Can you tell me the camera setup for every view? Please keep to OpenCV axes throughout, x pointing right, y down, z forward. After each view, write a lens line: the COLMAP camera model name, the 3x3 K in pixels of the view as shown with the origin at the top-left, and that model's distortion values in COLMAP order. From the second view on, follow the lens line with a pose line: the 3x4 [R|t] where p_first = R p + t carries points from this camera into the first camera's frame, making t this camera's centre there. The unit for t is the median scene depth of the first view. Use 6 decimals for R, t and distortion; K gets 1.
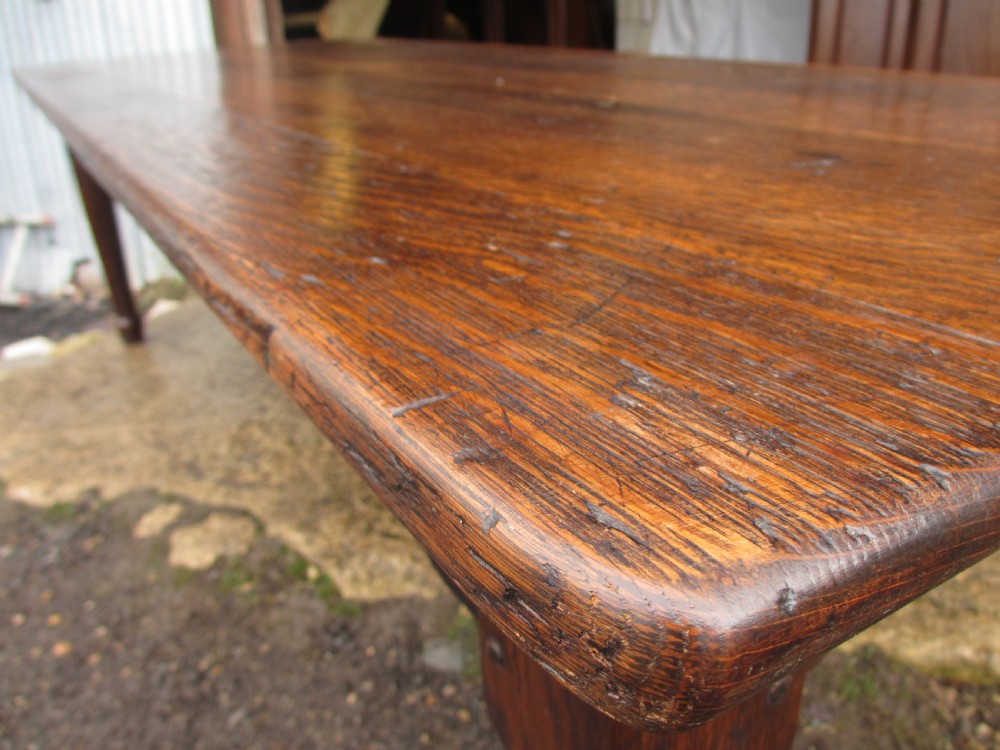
lens RADIAL K [[844.2, 0, 504.7], [0, 844.2, 377.2], [0, 0, 1]] dist [-0.051313, 0.017544]
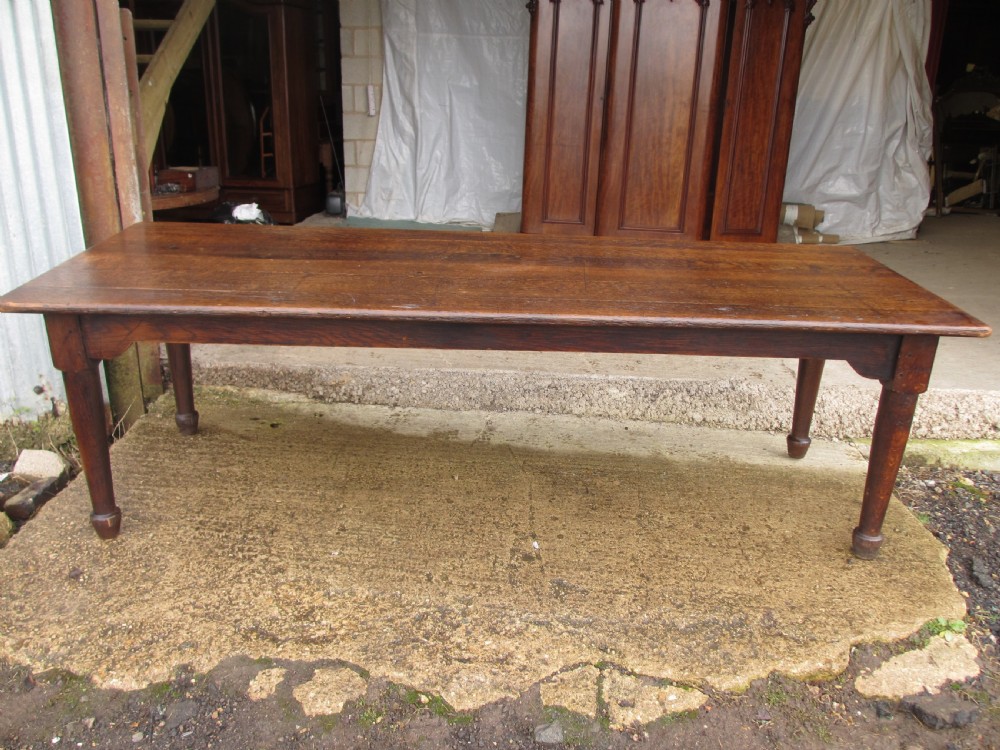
lens RADIAL K [[843.2, 0, 505.8], [0, 843.2, 380.0], [0, 0, 1]] dist [-0.052186, 0.012246]
pose [[0.913026, -0.068494, 0.402109, -0.590937], [0.083326, 0.996332, -0.019486, -0.243596], [-0.399299, 0.051297, 0.915384, -0.345032]]
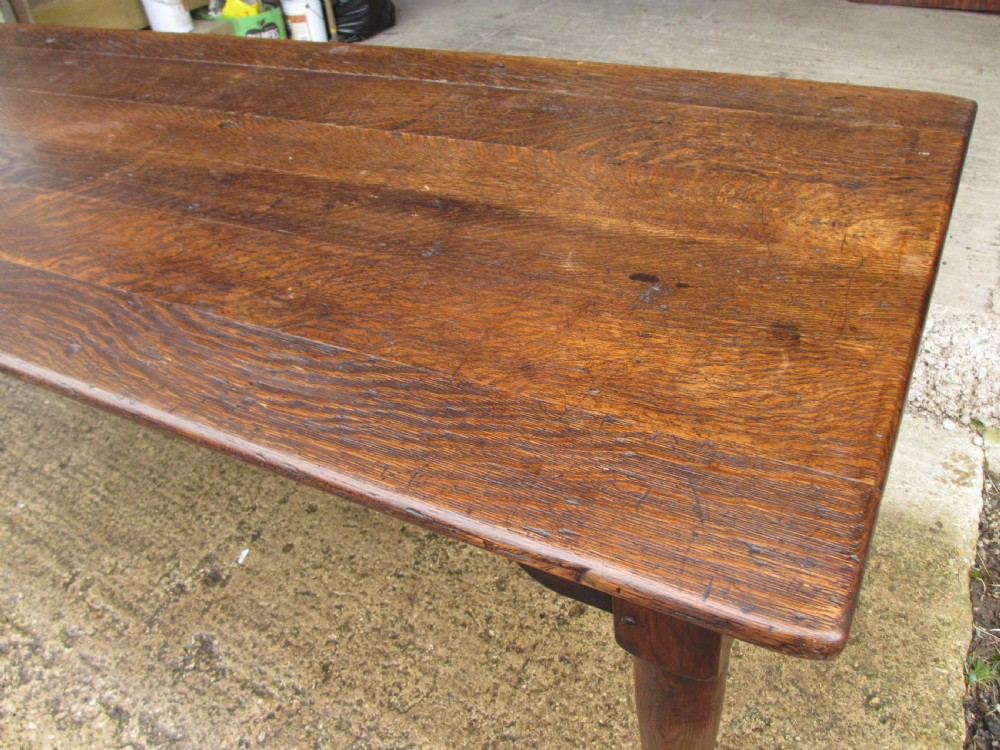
lens RADIAL K [[843.2, 0, 505.8], [0, 843.2, 380.0], [0, 0, 1]] dist [-0.052186, 0.012246]
pose [[0.998642, -0.018364, -0.048762, 0.517408], [0.031174, 0.960446, 0.276718, -0.459729], [0.041752, -0.277862, 0.959713, 0.207001]]
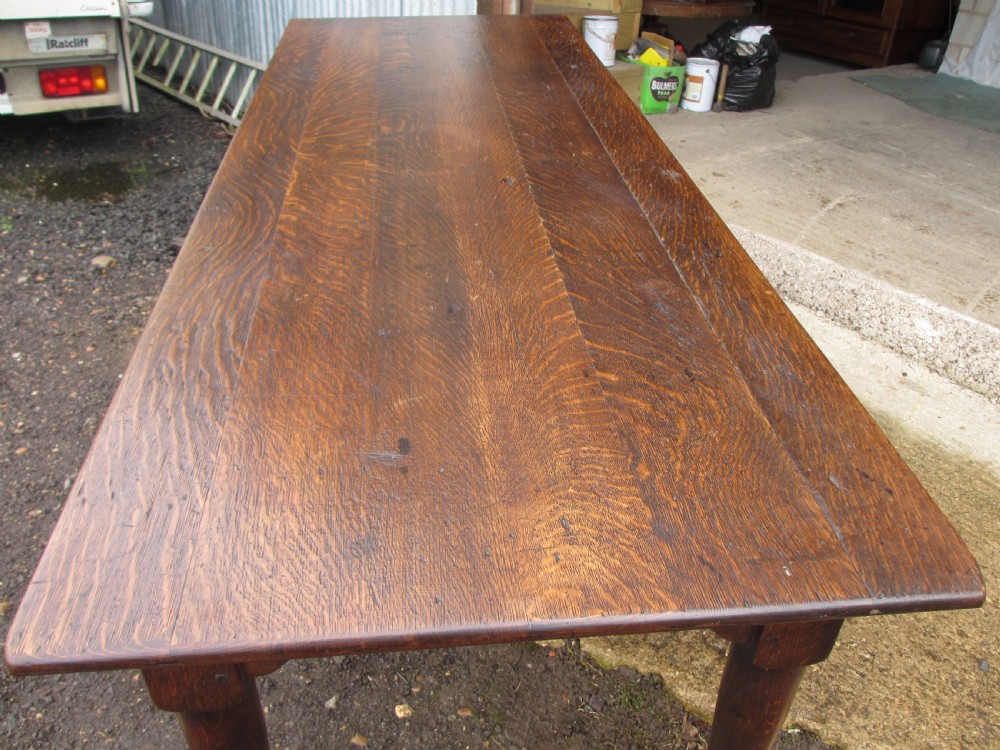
lens RADIAL K [[844.2, 0, 504.7], [0, 844.2, 377.2], [0, 0, 1]] dist [-0.051313, 0.017544]
pose [[0.906136, 0.296222, -0.301946, 0.365034], [-0.240933, 0.948175, 0.207161, -0.278037], [0.347663, -0.114967, 0.930544, -0.235108]]
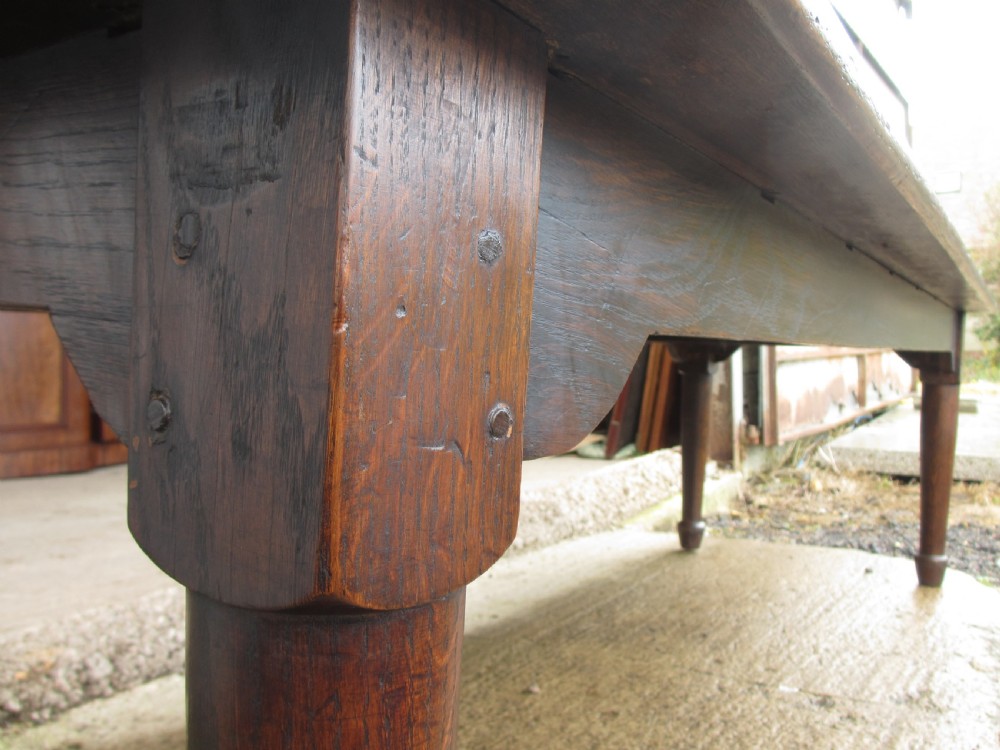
lens RADIAL K [[836.2, 0, 506.8], [0, 836.2, 390.9], [0, 0, 1]] dist [-0.046619, 0.009857]
pose [[0.095104, 0.006716, 0.995445, -0.929168], [0.374789, 0.926156, -0.042056, -0.369972], [-0.922219, 0.377081, 0.085564, 1.277219]]
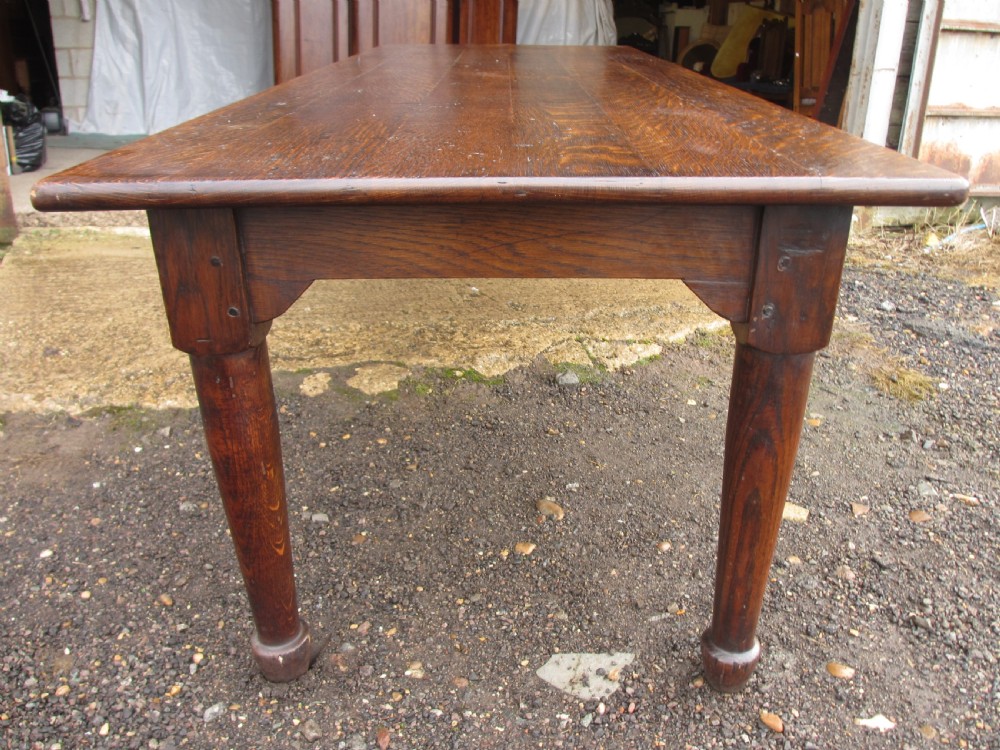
lens RADIAL K [[844.2, 0, 504.7], [0, 844.2, 377.2], [0, 0, 1]] dist [-0.051313, 0.017544]
pose [[0.679473, -0.192045, 0.708121, -1.246895], [0.210443, 0.975596, 0.062657, 0.146575], [-0.702873, 0.106445, 0.703306, -0.204838]]
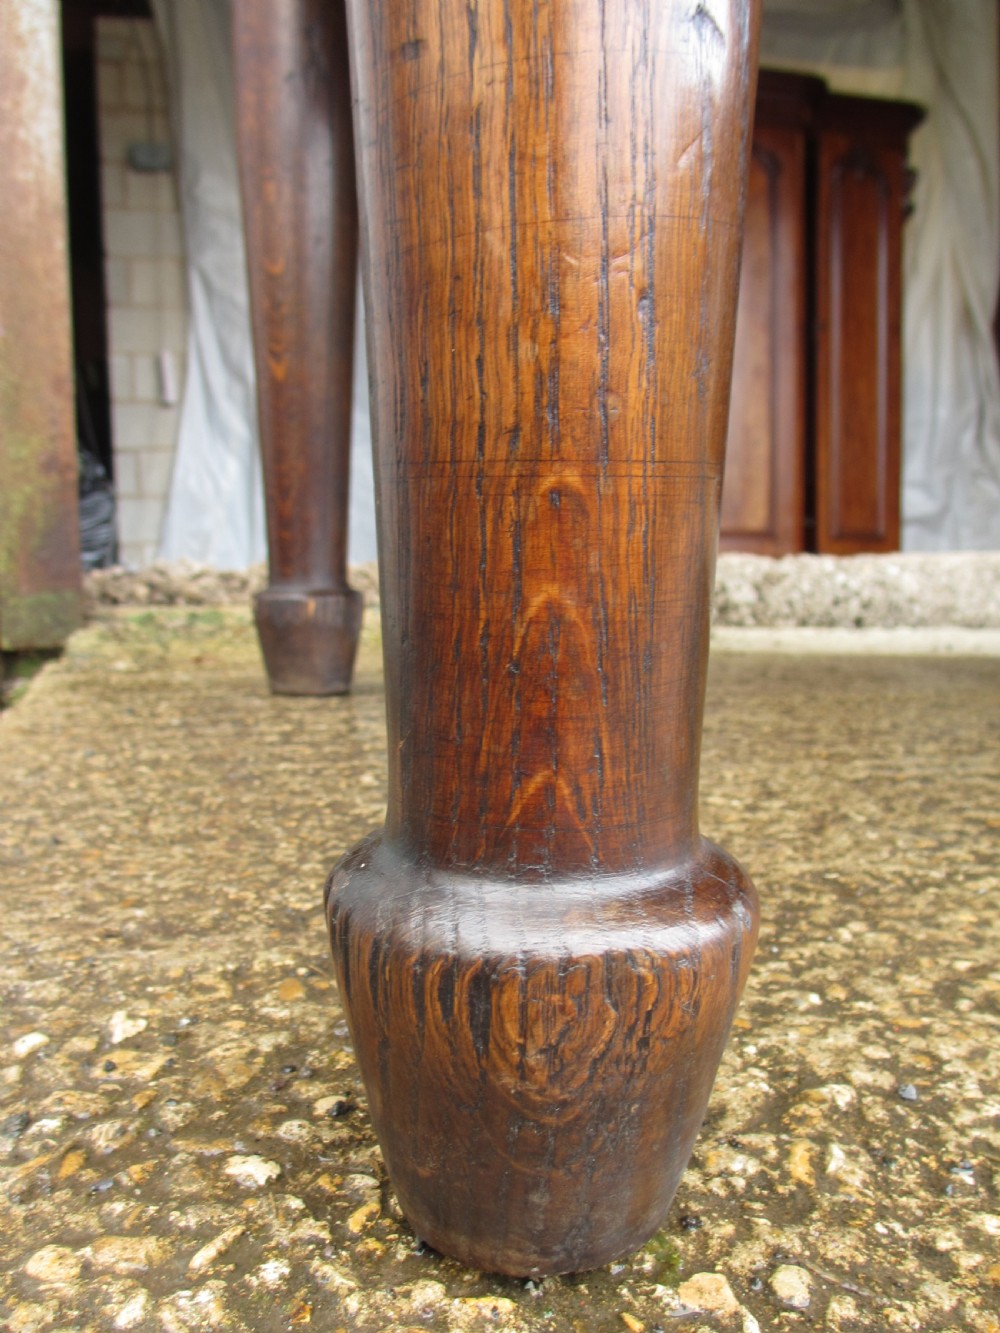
lens RADIAL K [[1114.7, 0, 484.6], [0, 1114.7, 681.8], [0, 0, 1]] dist [-0.046619, 0.009857]
pose [[0.759832, -0.023837, 0.649683, -0.821422], [0.217693, 0.950966, -0.219711, -0.059170], [-0.612589, 0.308375, 0.727763, 1.371188]]
